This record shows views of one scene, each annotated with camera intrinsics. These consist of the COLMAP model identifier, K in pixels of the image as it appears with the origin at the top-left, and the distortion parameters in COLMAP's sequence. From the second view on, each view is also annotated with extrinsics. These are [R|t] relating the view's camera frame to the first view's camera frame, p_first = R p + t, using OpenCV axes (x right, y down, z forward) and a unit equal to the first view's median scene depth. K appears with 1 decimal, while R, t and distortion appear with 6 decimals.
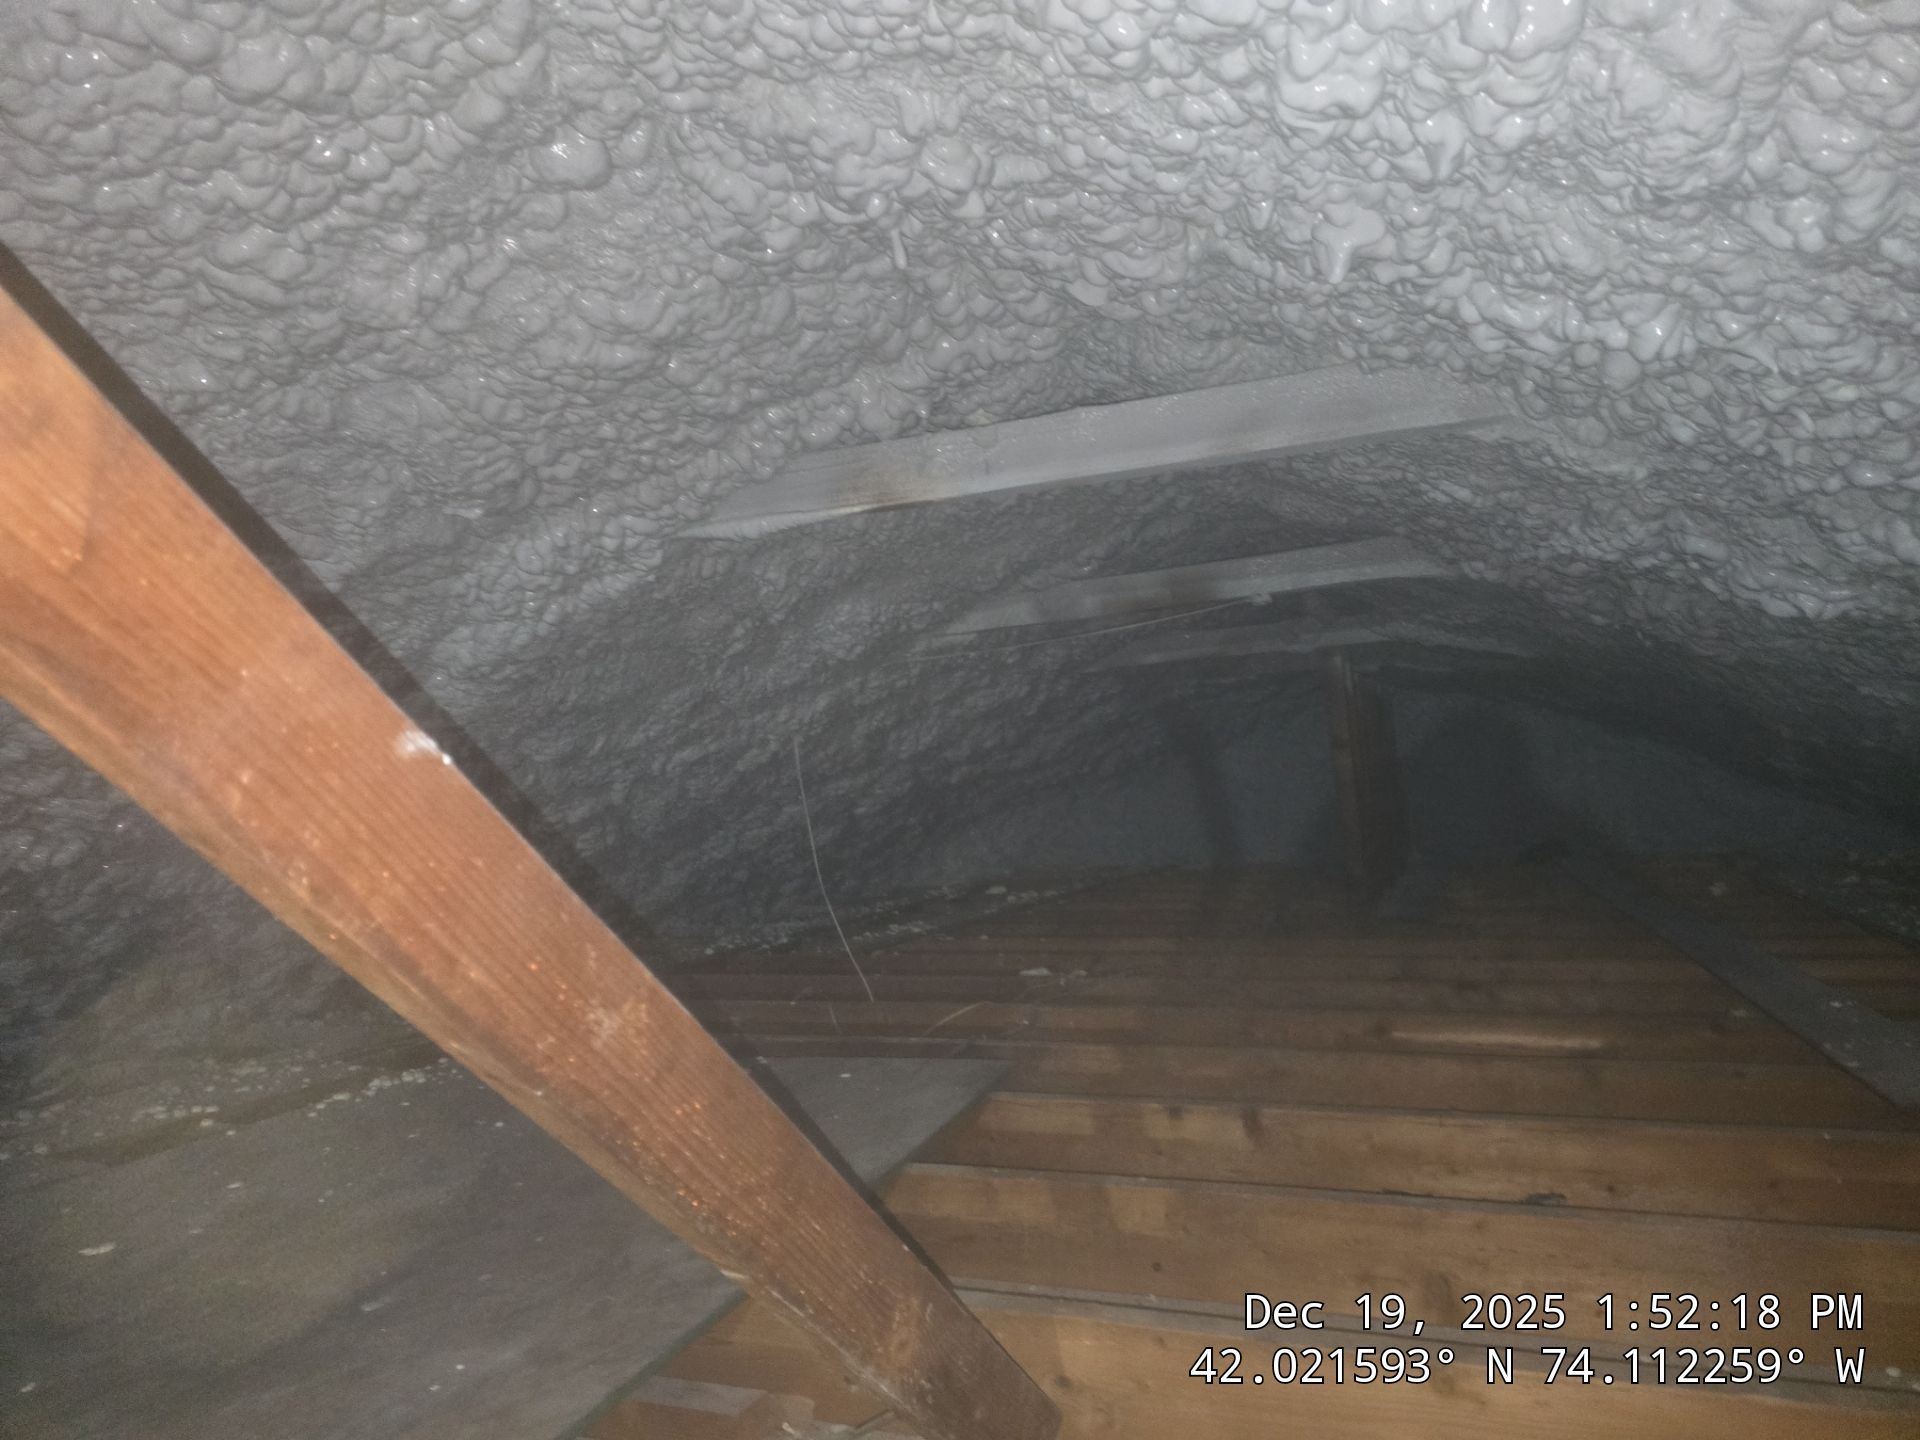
lens RADIAL K [[1279.2, 0, 980.5], [0, 1279.2, 721.0], [0, 0, 1]] dist [0.064619, -0.065763]
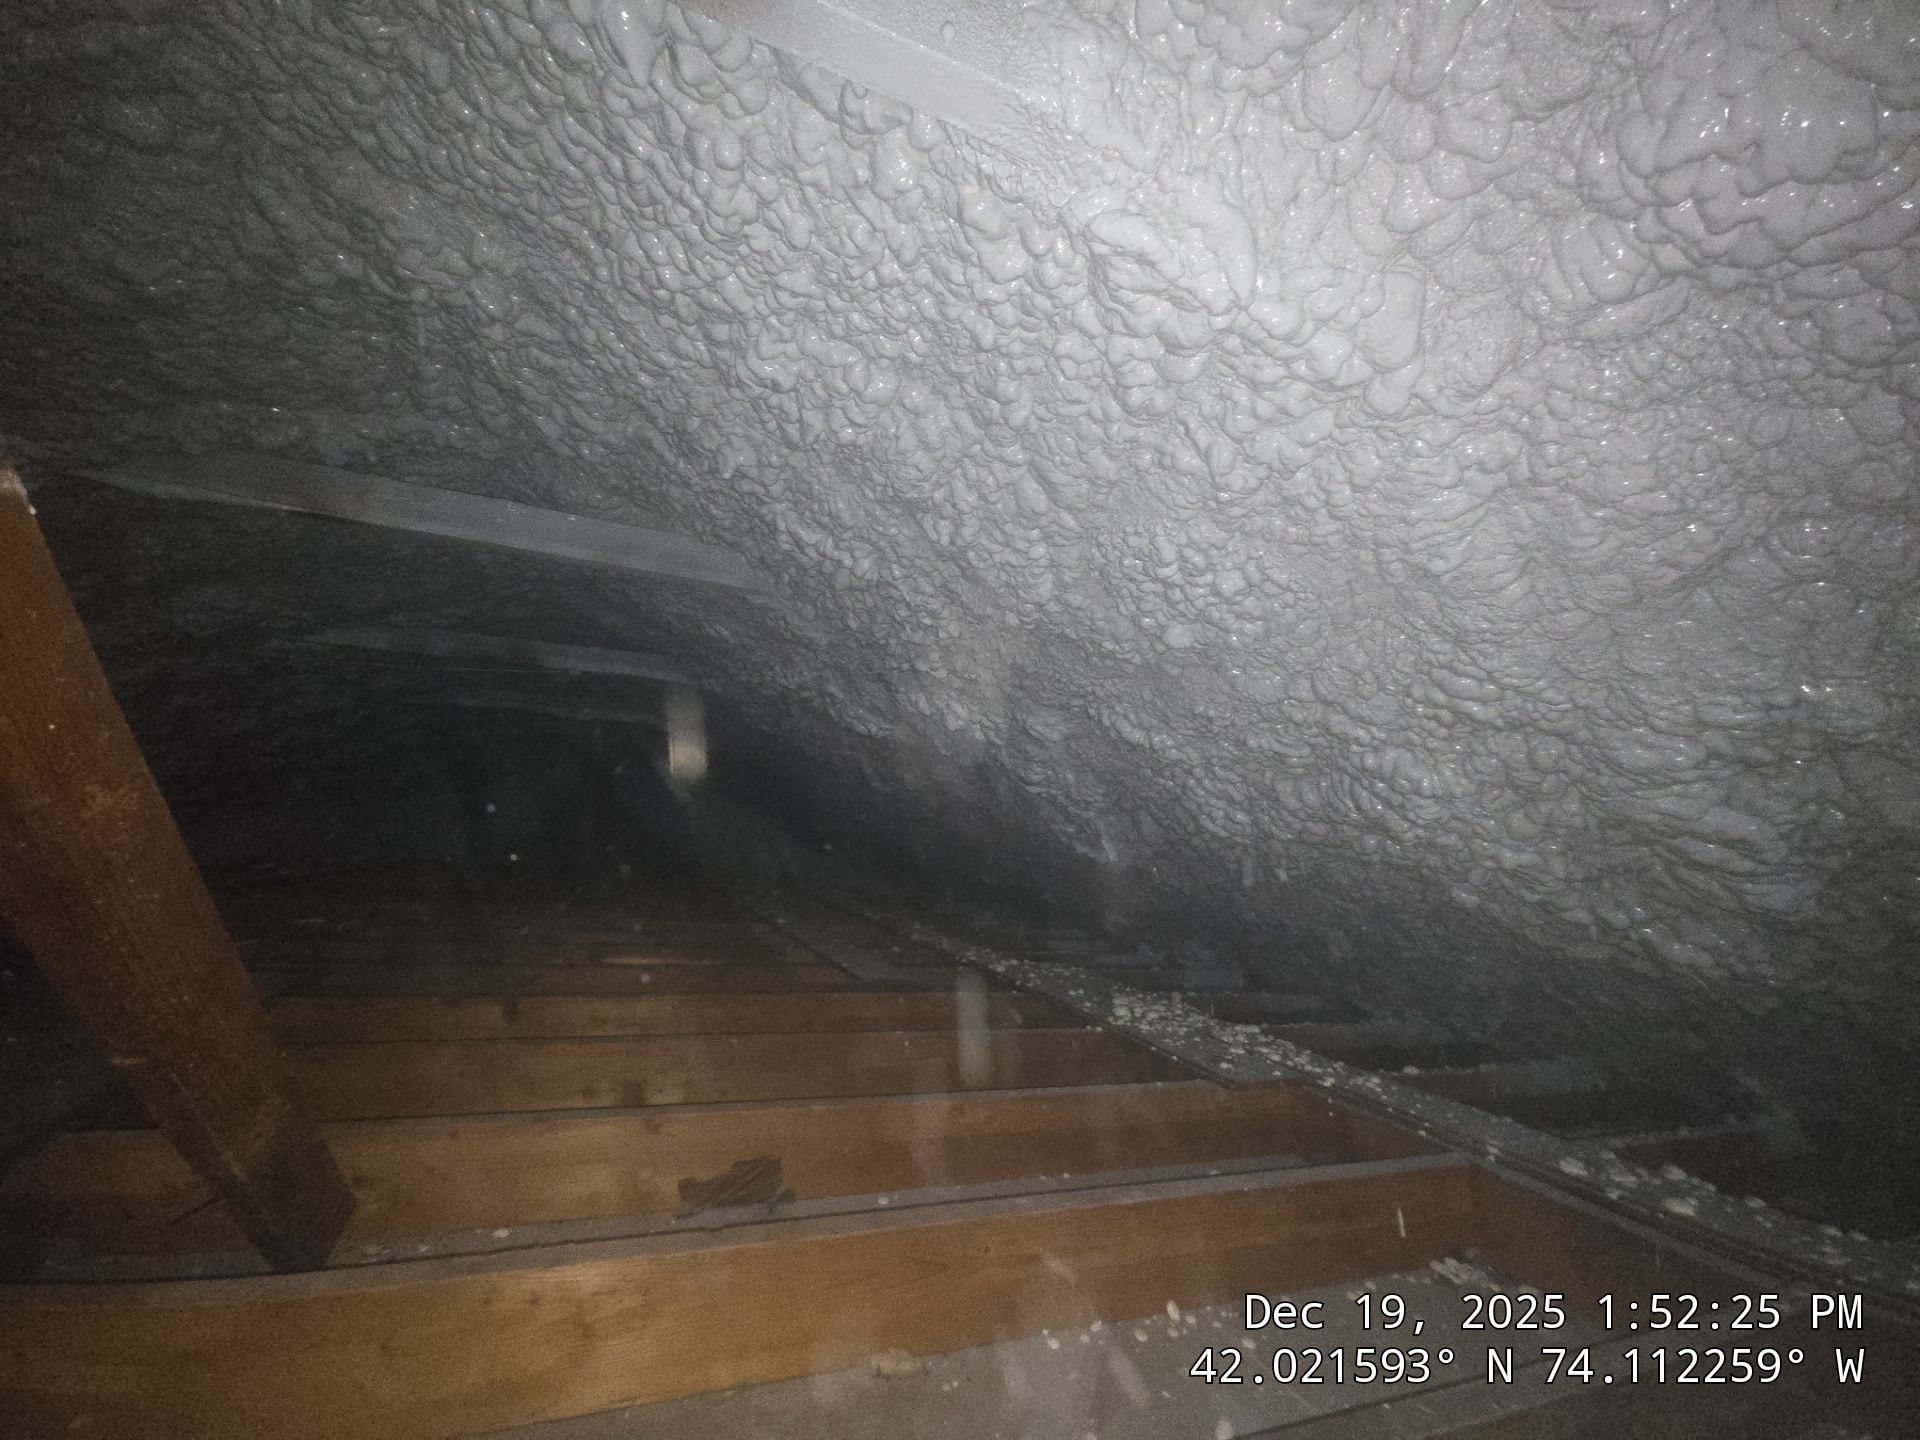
lens RADIAL K [[775.5, 0, 950.4], [0, 775.5, 732.4], [0, 0, 1]] dist [0.001246, -0.000372]
pose [[0.727570, 0.194976, 0.657743, -0.137037], [-0.137815, 0.980757, -0.138283, 0.111862], [-0.672048, 0.009963, 0.740440, 0.002098]]
